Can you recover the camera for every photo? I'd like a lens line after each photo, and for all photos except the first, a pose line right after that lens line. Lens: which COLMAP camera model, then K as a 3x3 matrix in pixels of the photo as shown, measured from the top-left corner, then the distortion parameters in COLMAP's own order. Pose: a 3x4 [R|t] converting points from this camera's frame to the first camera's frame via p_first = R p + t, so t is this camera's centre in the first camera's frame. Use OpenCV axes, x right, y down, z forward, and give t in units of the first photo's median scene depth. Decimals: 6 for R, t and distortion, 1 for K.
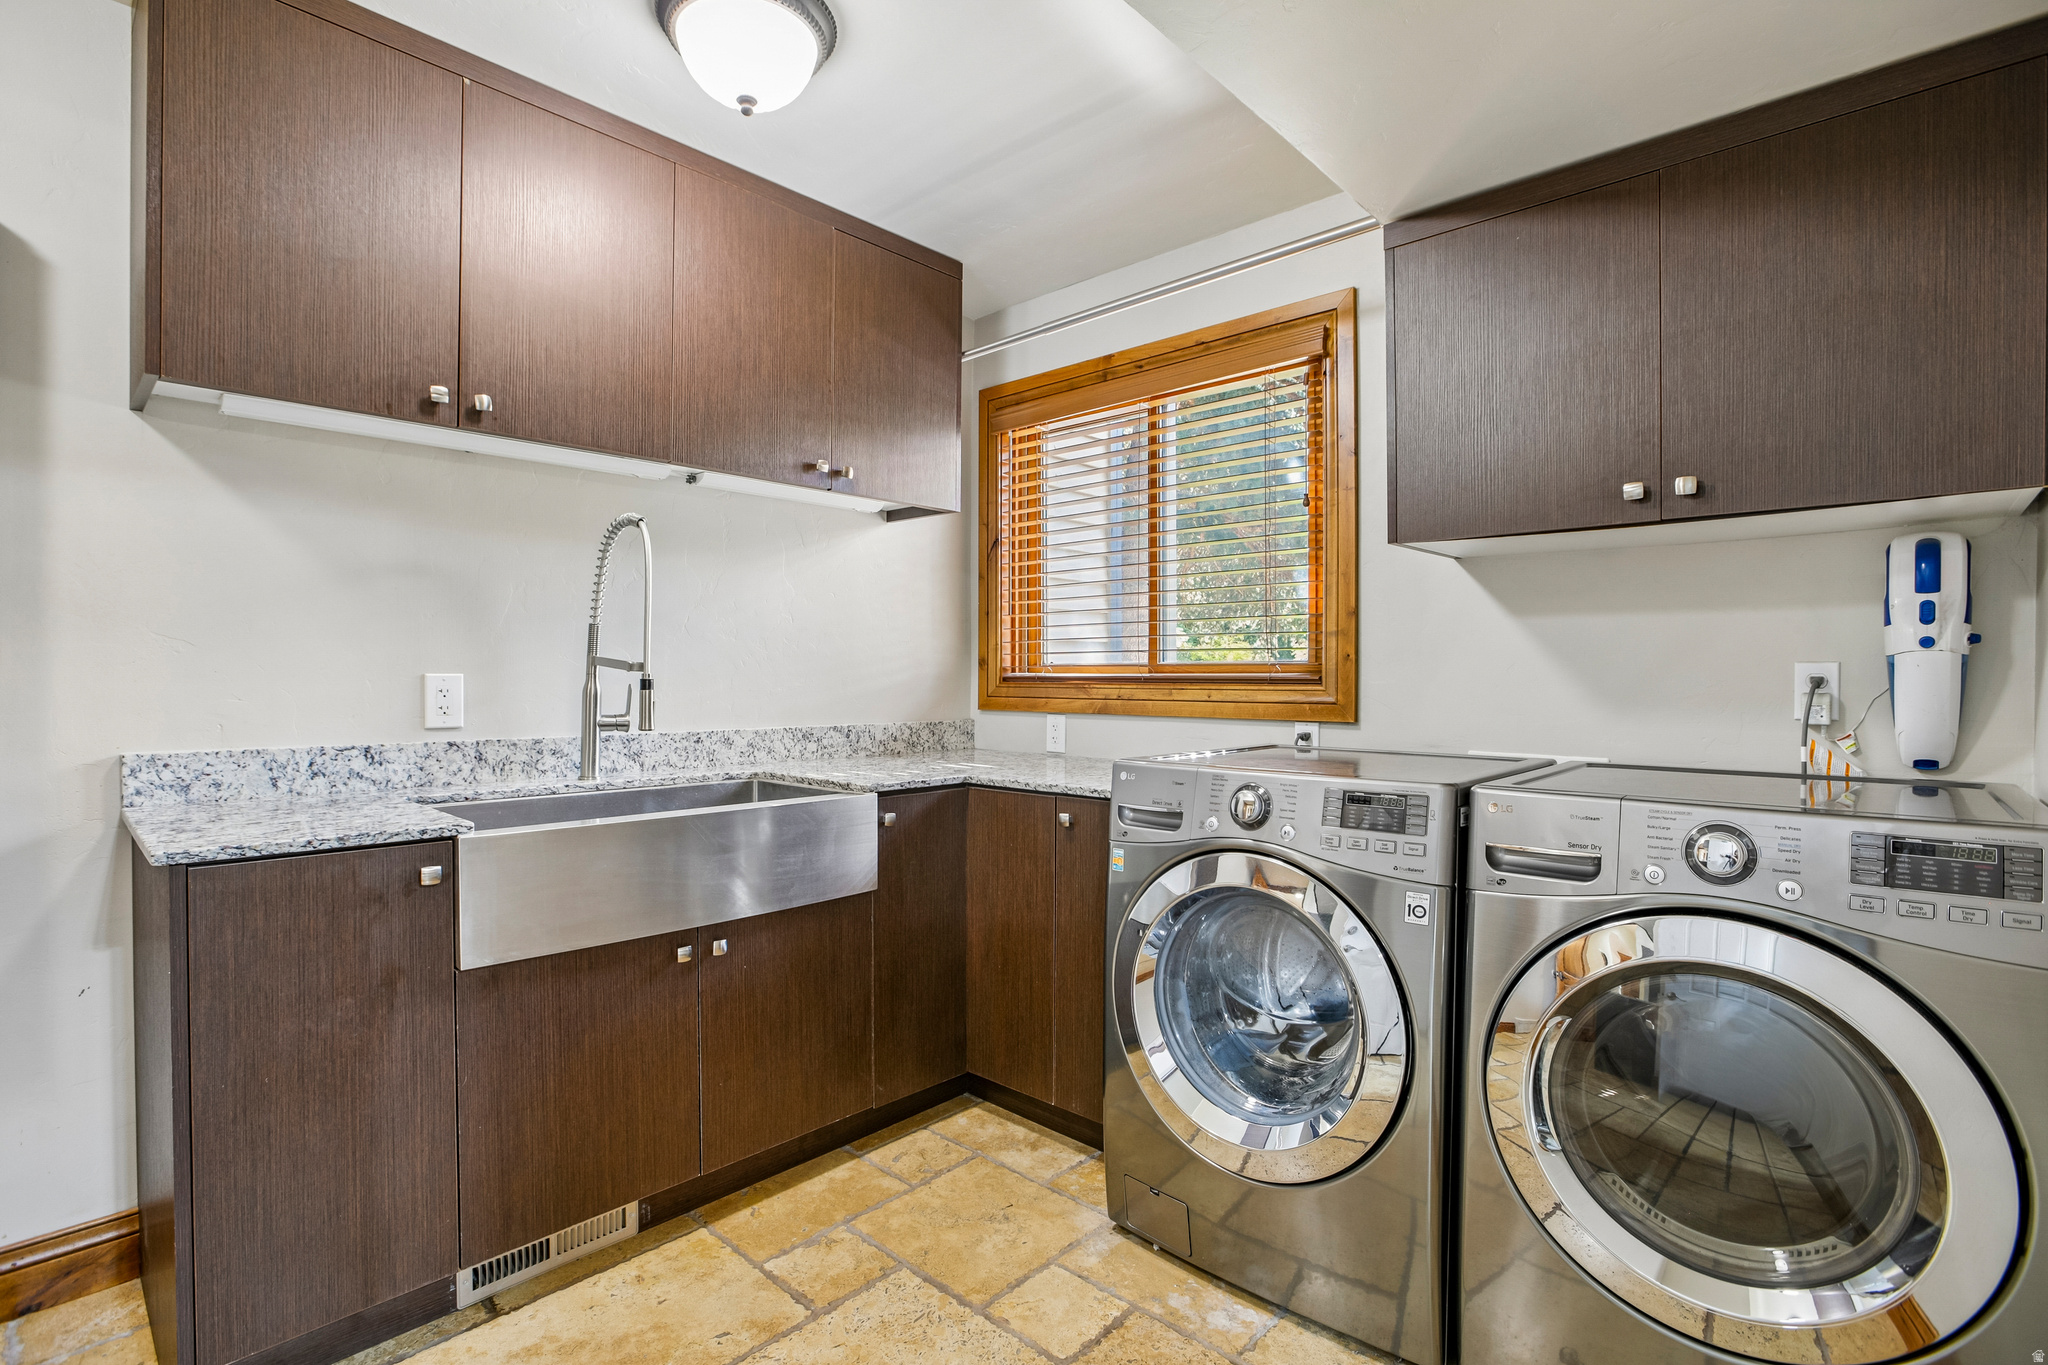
lens RADIAL K [[962.4, 0, 1016.0], [0, 962.4, 680.7], [0, 0, 1]] dist [-0.067548, 0.035863]
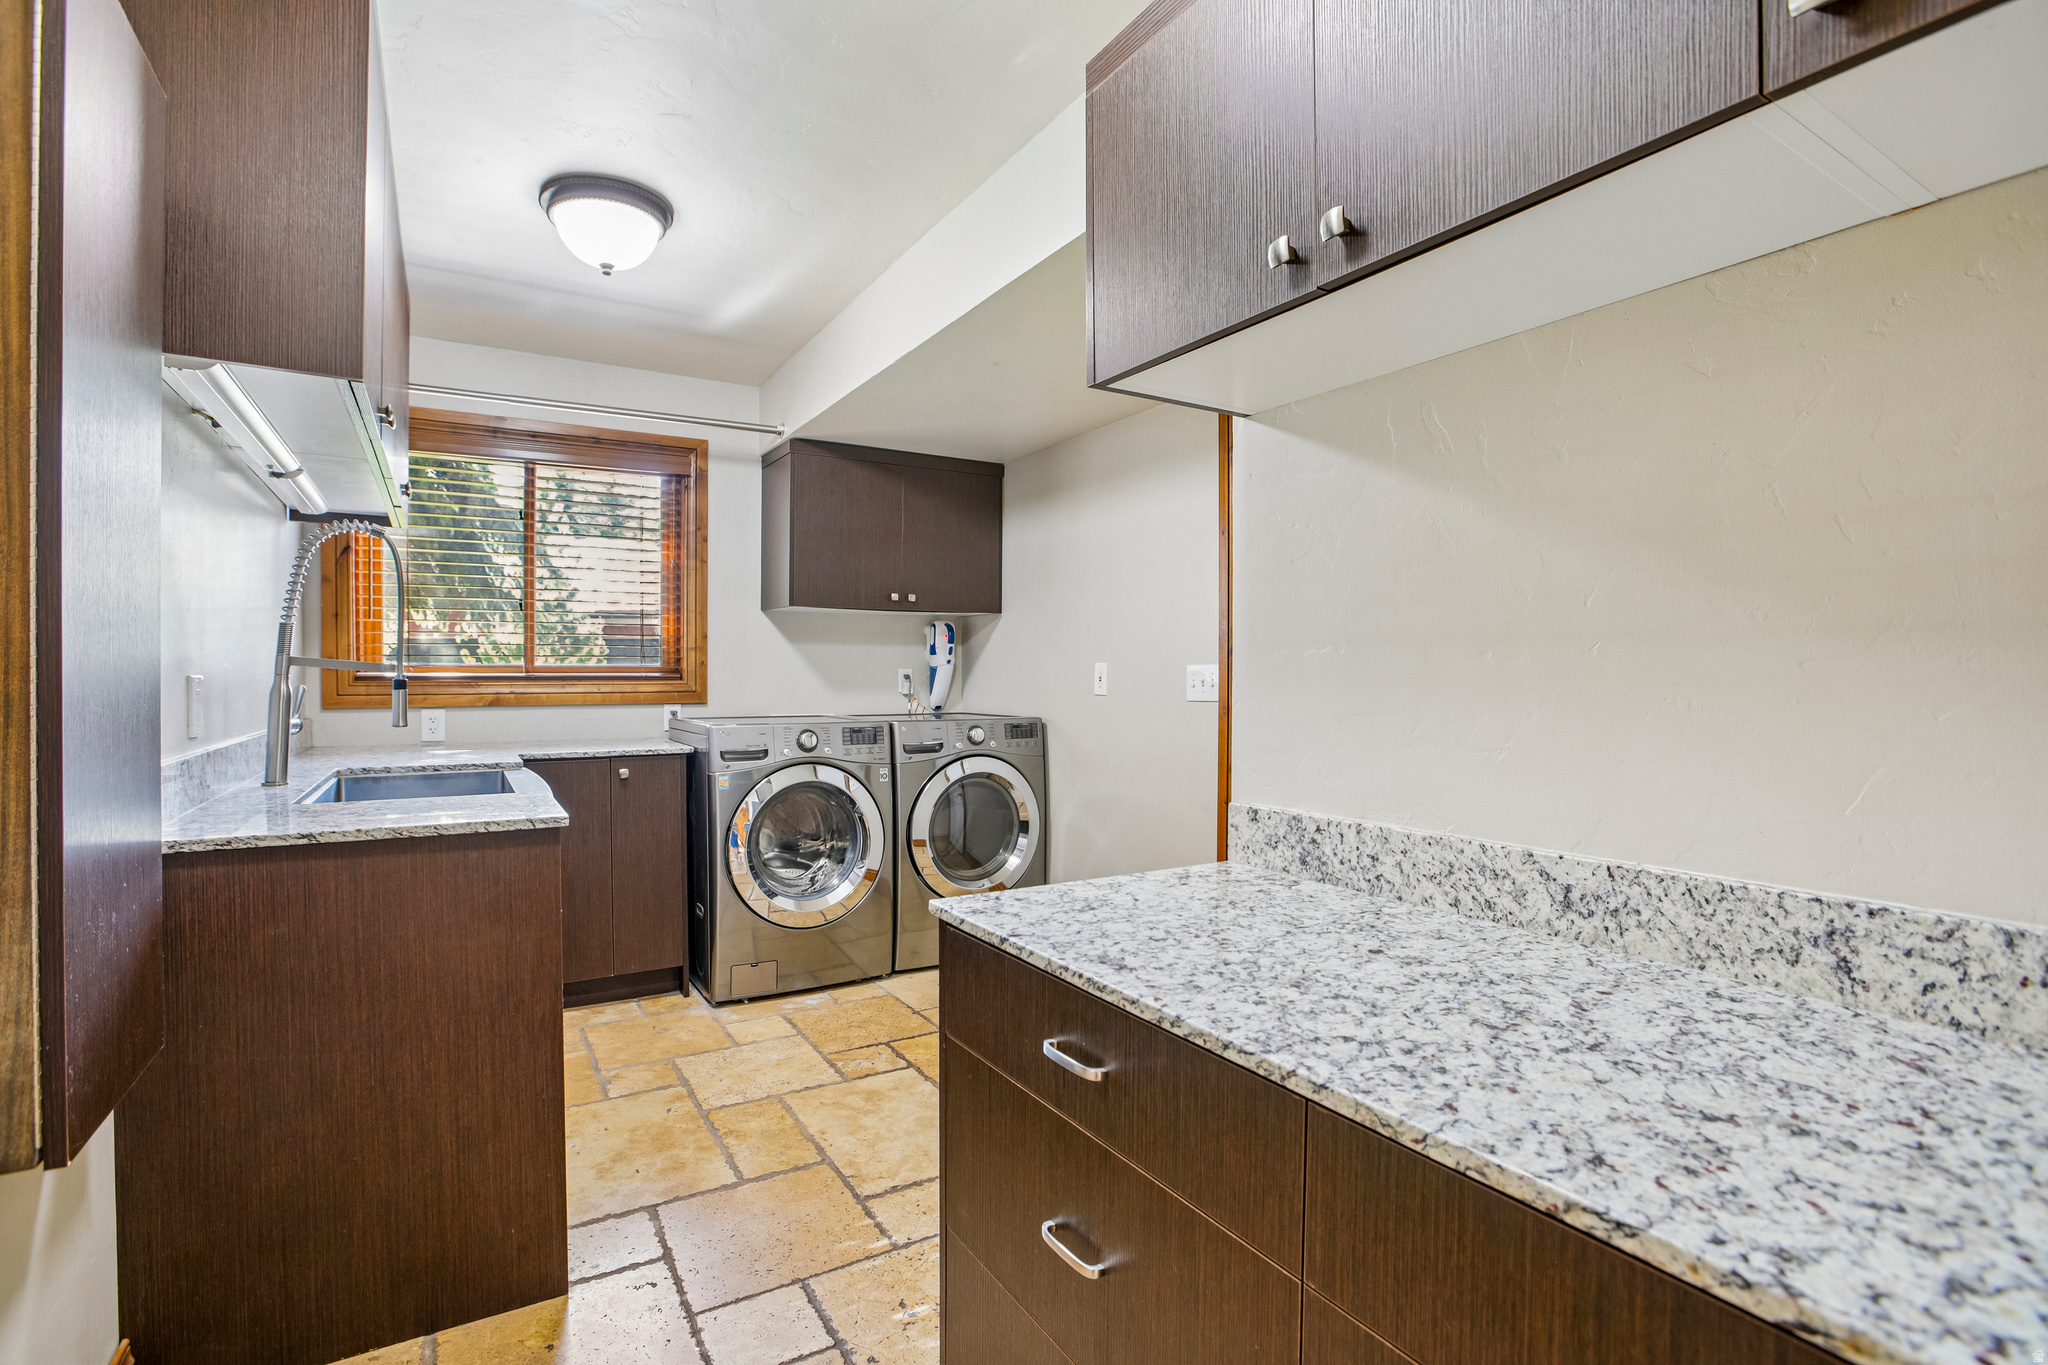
lens RADIAL K [[962.4, 0, 1016.0], [0, 962.4, 680.7], [0, 0, 1]] dist [-0.067548, 0.035863]
pose [[0.275062, -0.009286, 0.961382, -1.420883], [0.005383, 0.999953, 0.008118, -0.007221], [-0.961411, 0.002942, 0.275099, 0.030374]]
